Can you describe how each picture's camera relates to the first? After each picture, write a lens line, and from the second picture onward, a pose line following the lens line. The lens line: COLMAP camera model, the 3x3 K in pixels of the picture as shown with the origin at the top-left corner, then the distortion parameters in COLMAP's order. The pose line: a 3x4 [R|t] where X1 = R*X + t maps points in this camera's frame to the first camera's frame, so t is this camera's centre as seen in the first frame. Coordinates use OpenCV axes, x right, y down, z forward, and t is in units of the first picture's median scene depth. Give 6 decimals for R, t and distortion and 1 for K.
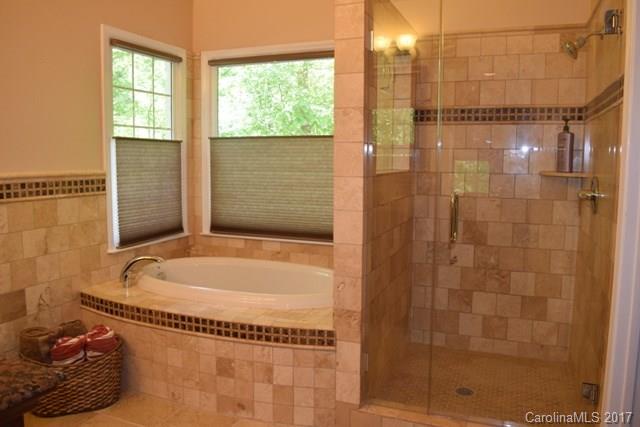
lens RADIAL K [[510.6, 0, 316.8], [0, 510.6, 212.0], [0, 0, 1]] dist [-0.051808, -0.000970]
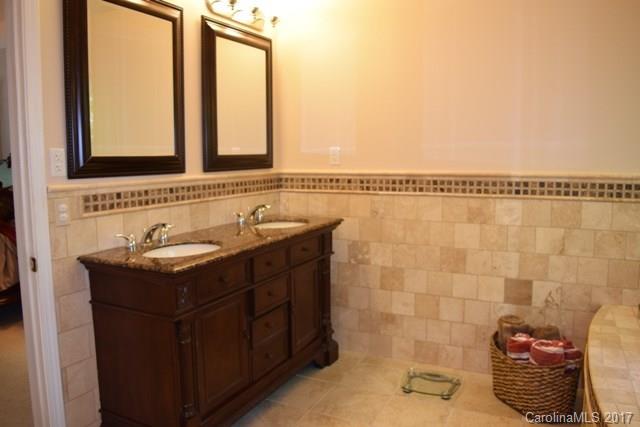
lens RADIAL K [[510.6, 0, 317.0], [0, 510.6, 214.1], [0, 0, 1]] dist [-0.051808, -0.000970]
pose [[-0.060417, 0.117222, -0.991266, 0.482737], [-0.098391, 0.987545, 0.122779, -0.071993], [0.993312, 0.104950, -0.048131, 0.566516]]
